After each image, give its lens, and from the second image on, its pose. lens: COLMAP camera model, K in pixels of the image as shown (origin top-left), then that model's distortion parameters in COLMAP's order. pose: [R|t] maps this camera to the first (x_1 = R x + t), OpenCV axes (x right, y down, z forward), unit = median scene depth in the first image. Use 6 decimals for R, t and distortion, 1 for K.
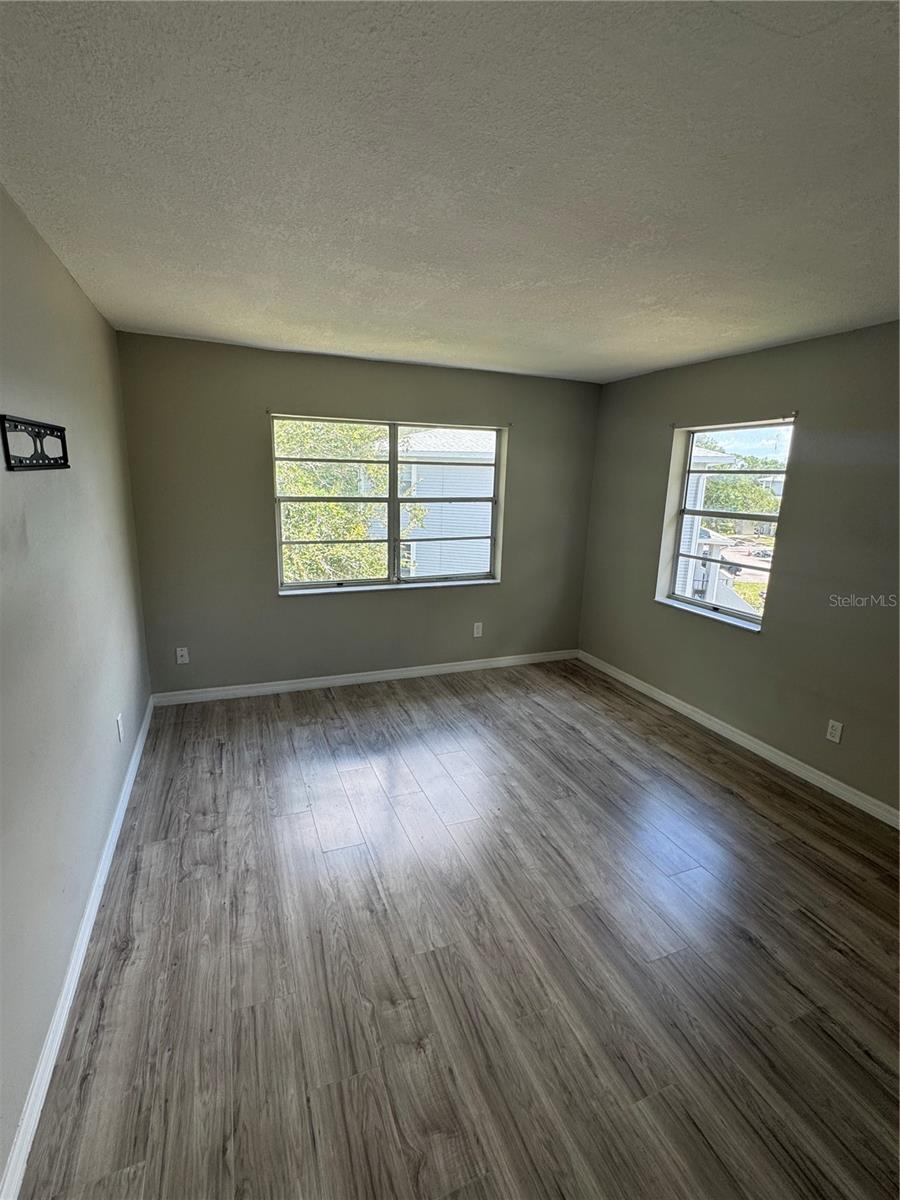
lens RADIAL K [[546.0, 0, 446.5], [0, 546.0, 603.9], [0, 0, 1]] dist [-0.002427, -0.000216]
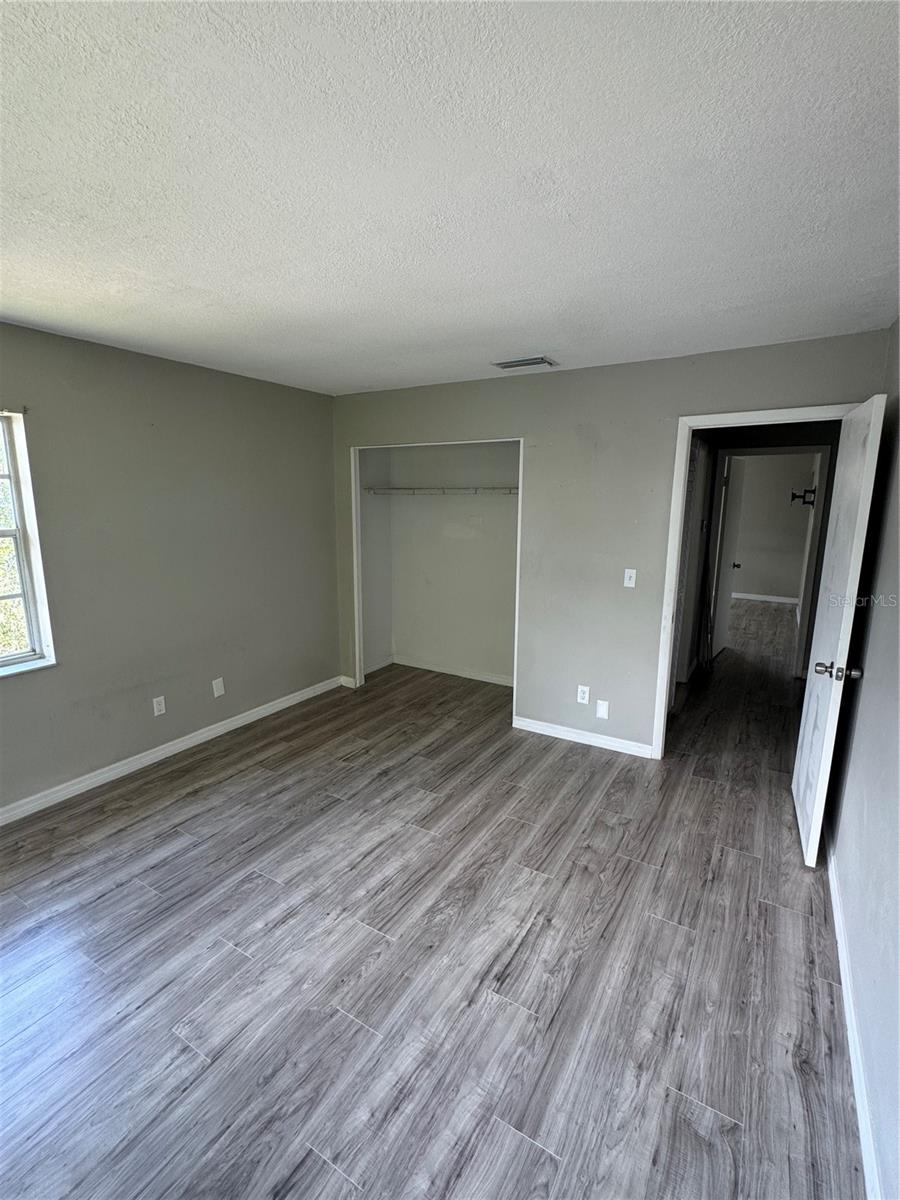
lens RADIAL K [[546.0, 0, 451.9], [0, 546.0, 602.7], [0, 0, 1]] dist [-0.002427, -0.000216]
pose [[-0.605404, -0.186671, 0.773718, -0.539921], [0.156151, 0.925359, 0.345438, -0.284853], [-0.780451, 0.329946, -0.531067, 1.135101]]
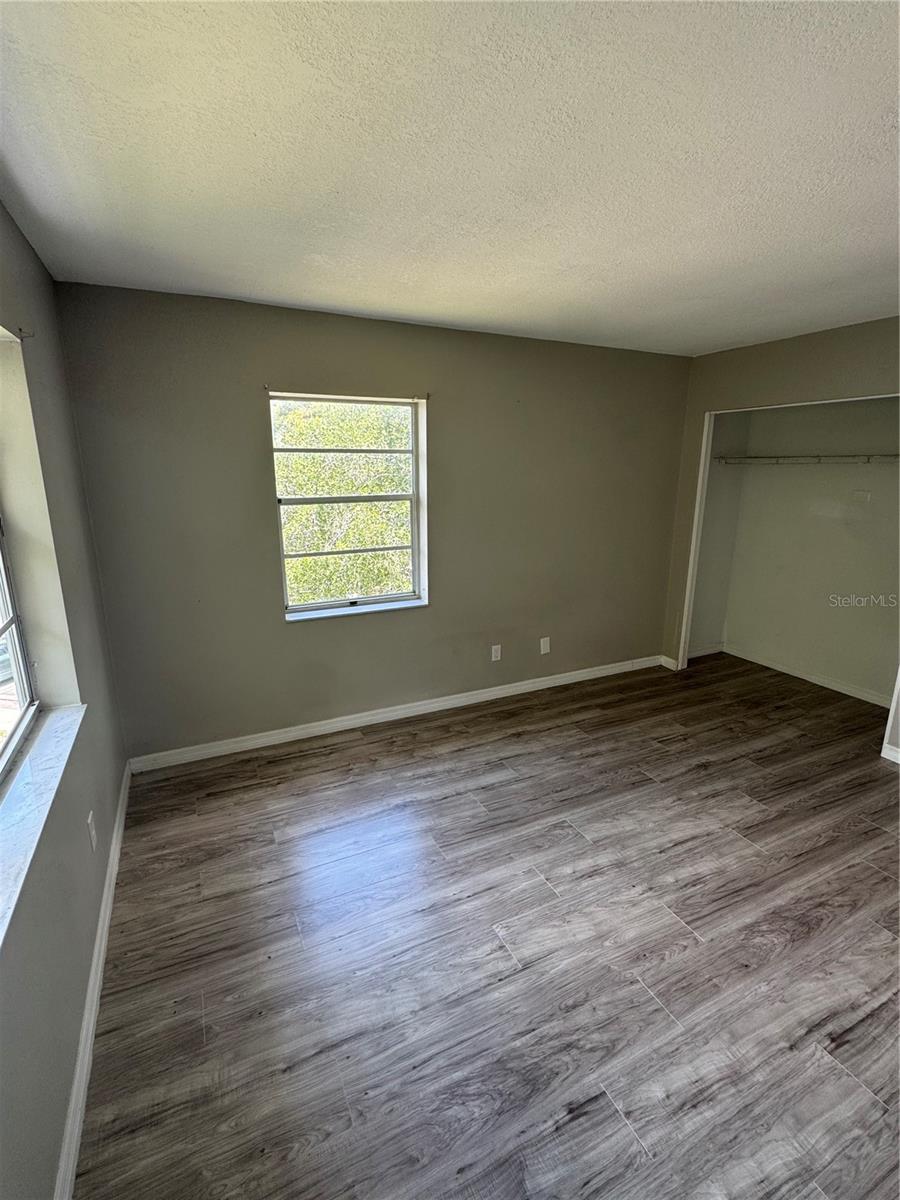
lens RADIAL K [[546.0, 0, 445.0], [0, 546.0, 602.0], [0, 0, 1]] dist [-0.002427, -0.000216]
pose [[-0.070554, -0.272441, 0.959582, -0.535255], [0.224381, 0.932992, 0.281389, -0.295031], [-0.971944, 0.235165, -0.004696, 1.178111]]
